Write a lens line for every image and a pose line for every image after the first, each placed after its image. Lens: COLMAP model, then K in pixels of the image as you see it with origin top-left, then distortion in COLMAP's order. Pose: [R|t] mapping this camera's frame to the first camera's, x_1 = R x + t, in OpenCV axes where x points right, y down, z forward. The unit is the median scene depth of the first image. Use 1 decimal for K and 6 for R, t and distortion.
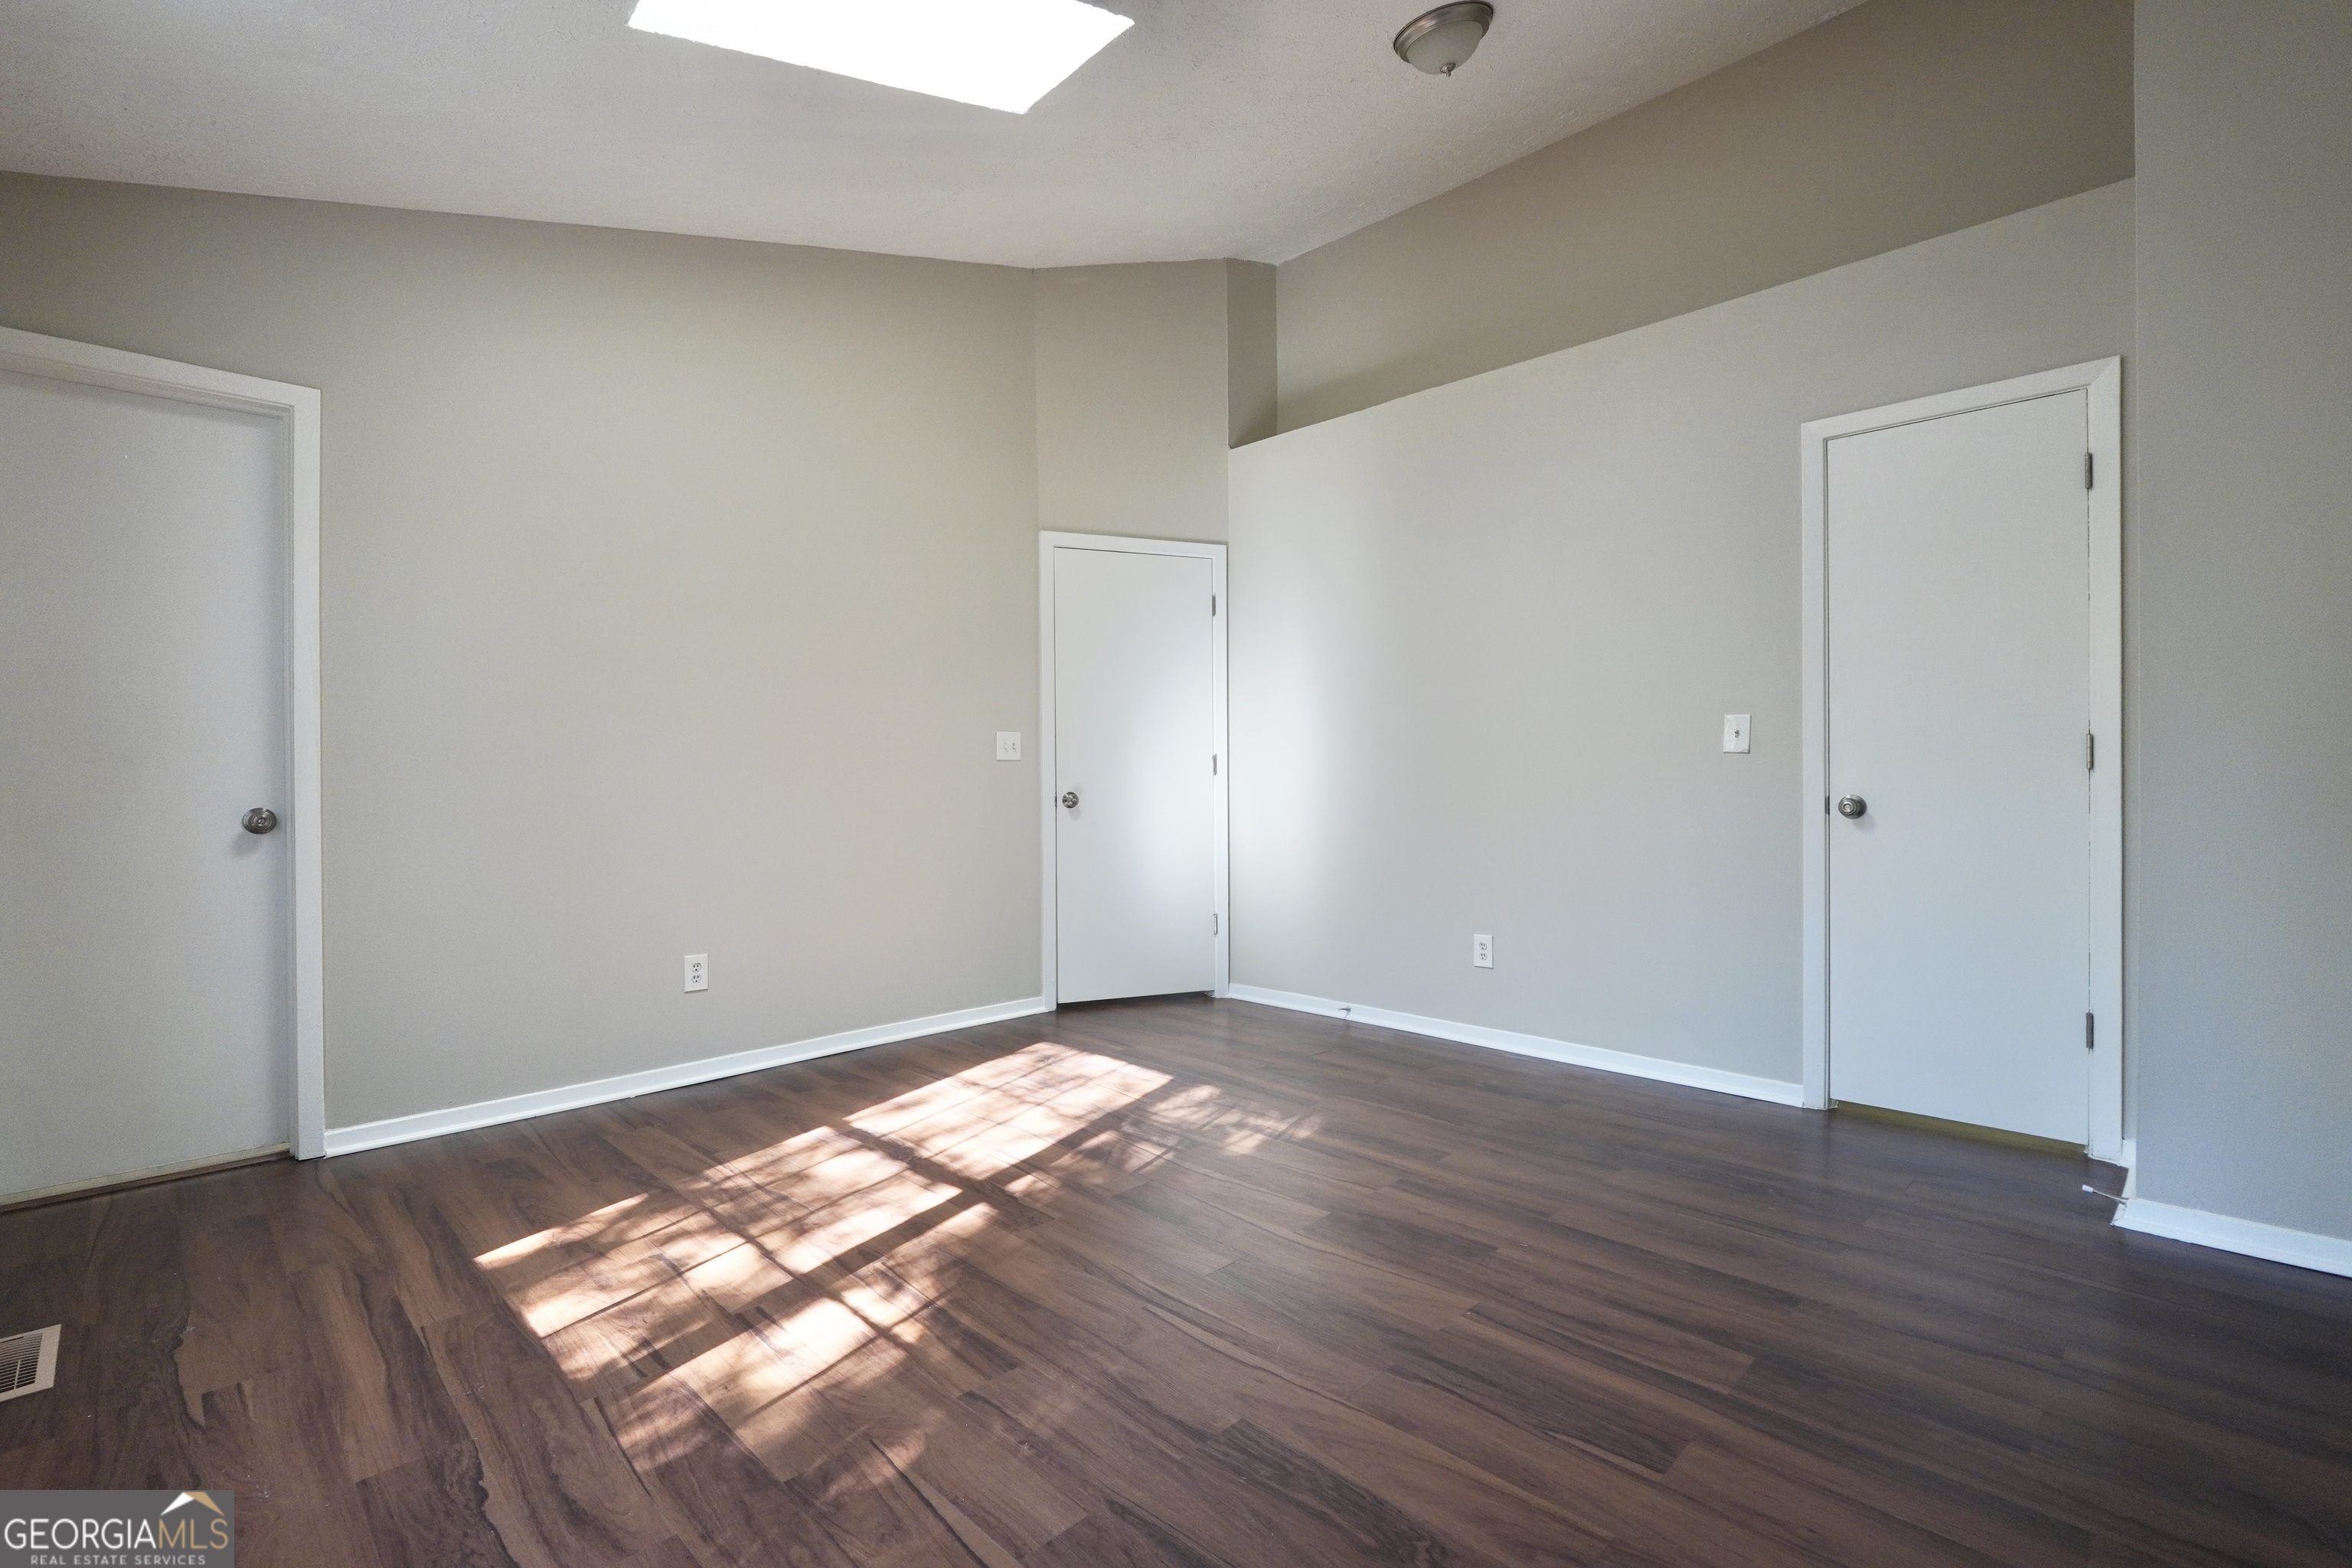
lens RADIAL K [[1061.4, 0, 1163.7], [0, 1061.4, 783.5], [0, 0, 1]] dist [-0.016008, 0.005316]
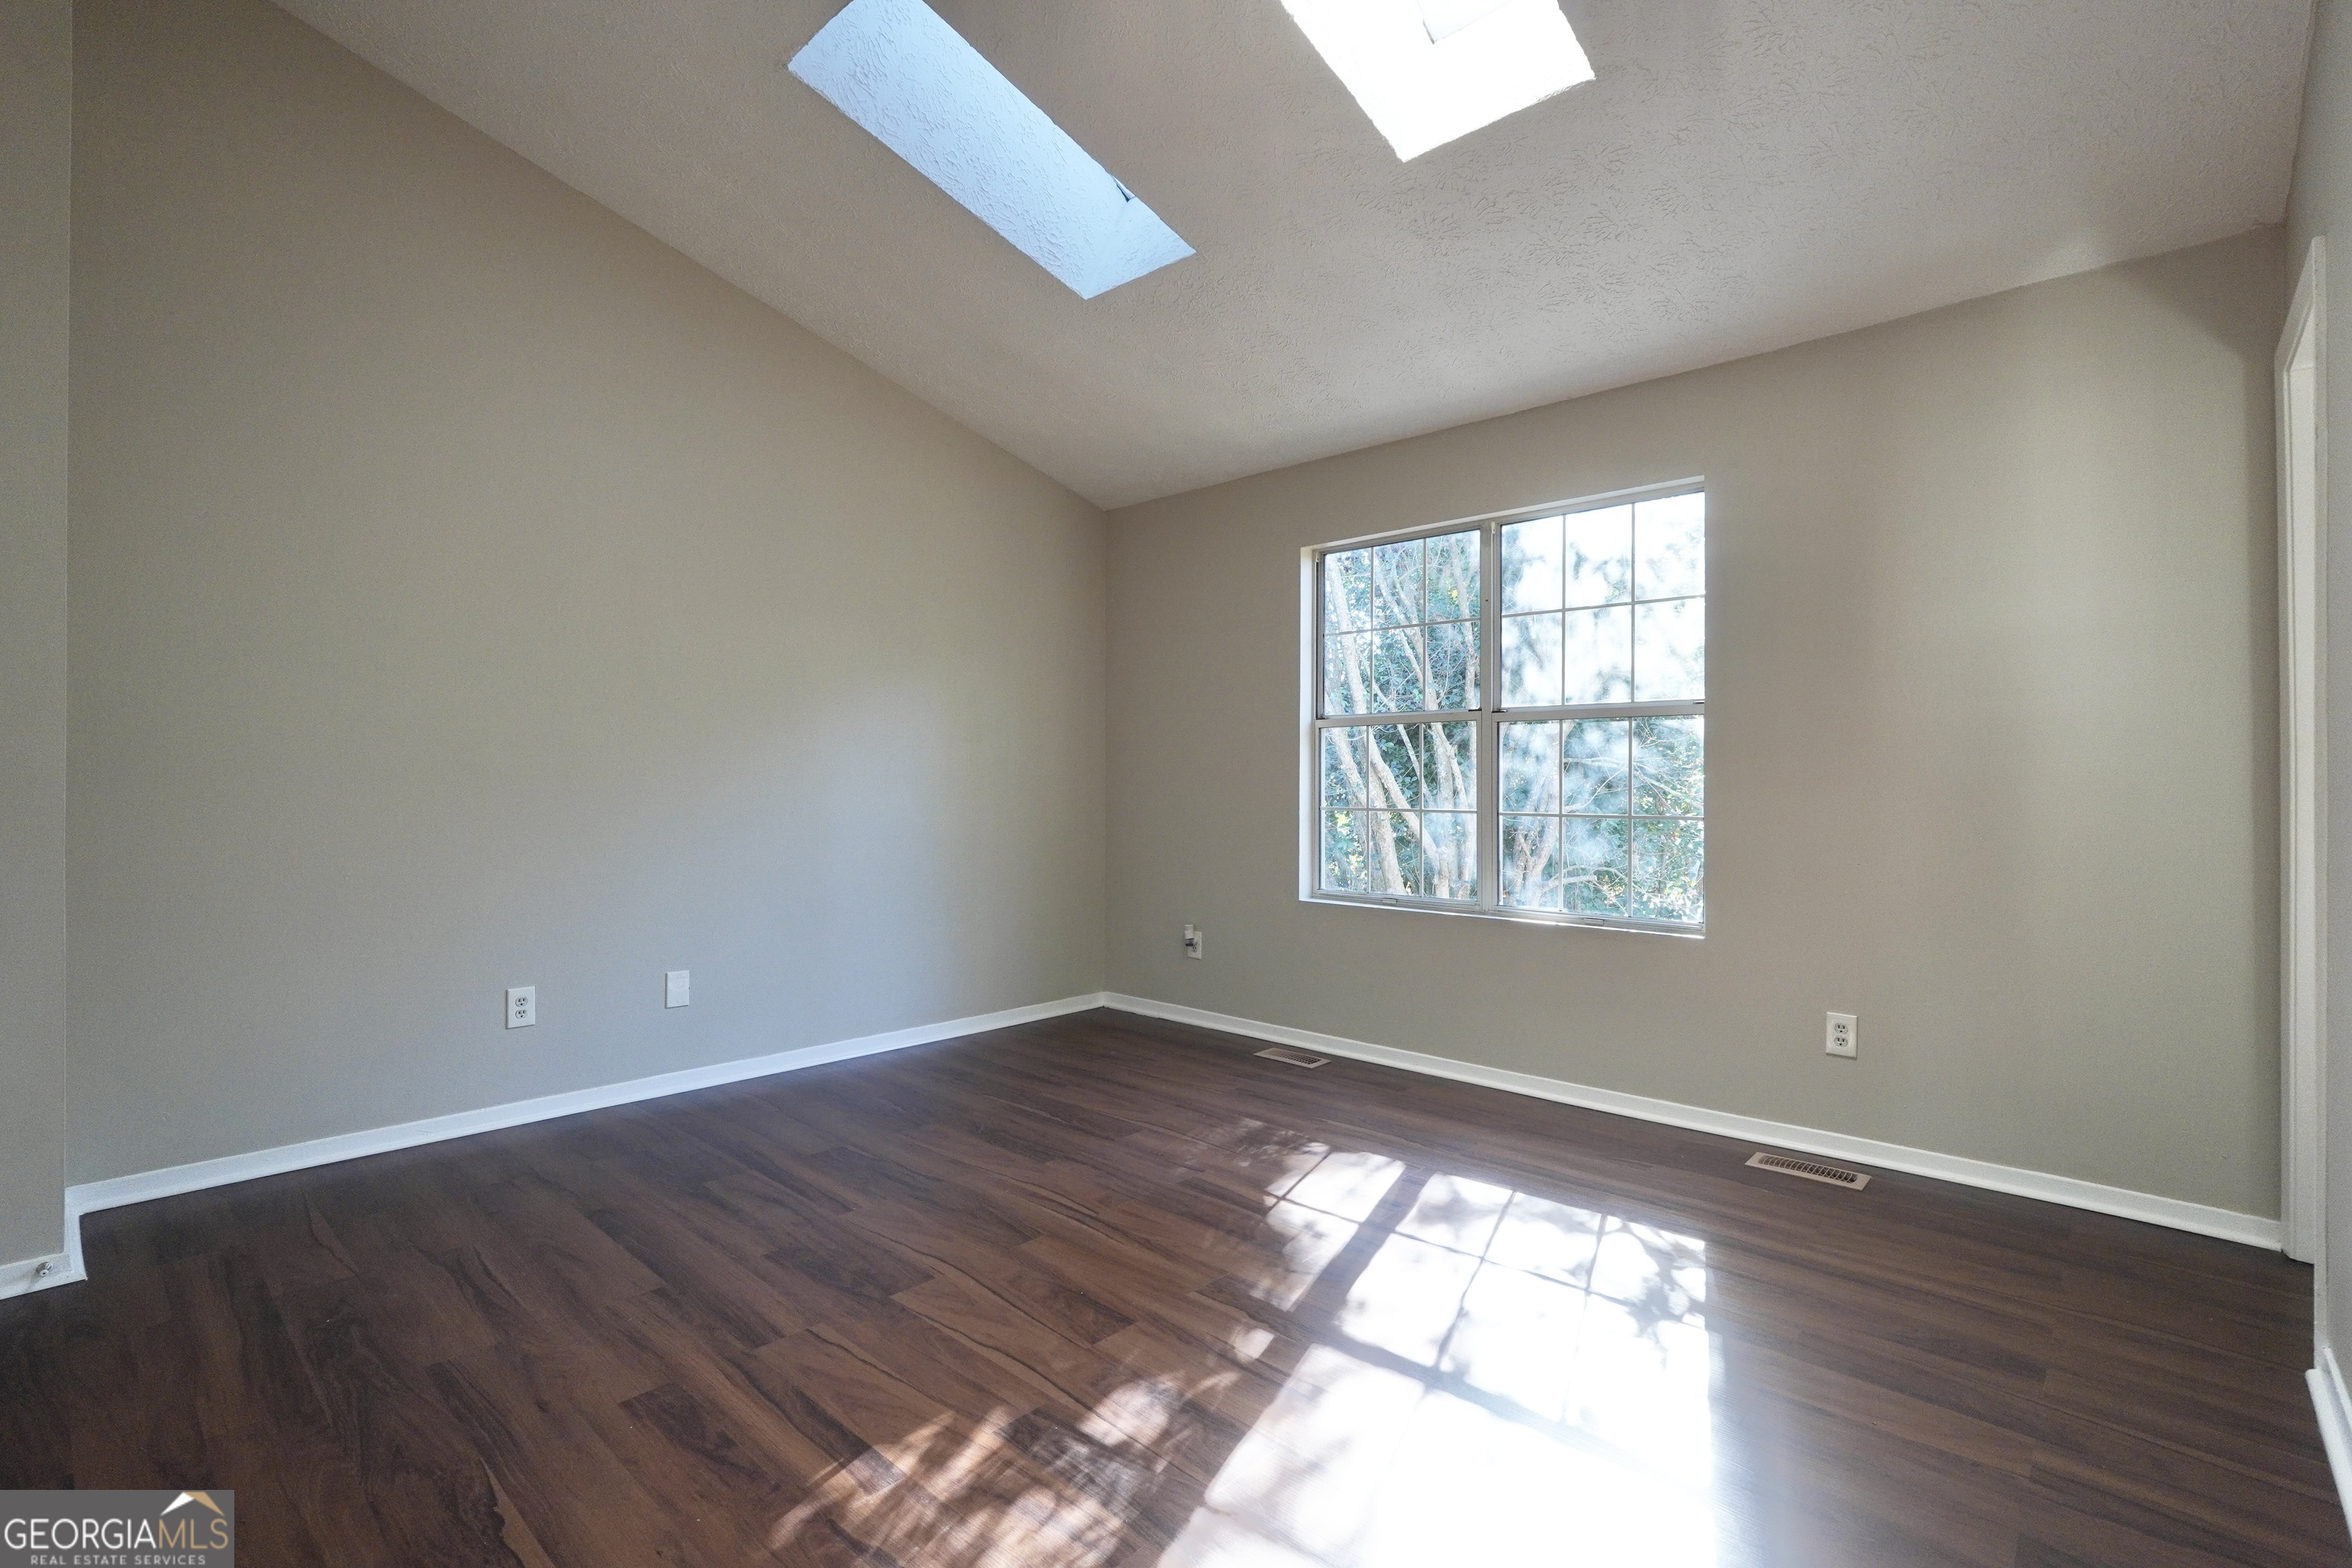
lens RADIAL K [[1061.4, 0, 1163.7], [0, 1061.4, 783.5], [0, 0, 1]] dist [-0.016008, 0.005316]
pose [[-0.999219, 0.002358, -0.039437, -0.046080], [0.002293, 0.999996, 0.001693, -0.034787], [0.039441, 0.001601, -0.999221, 2.136573]]
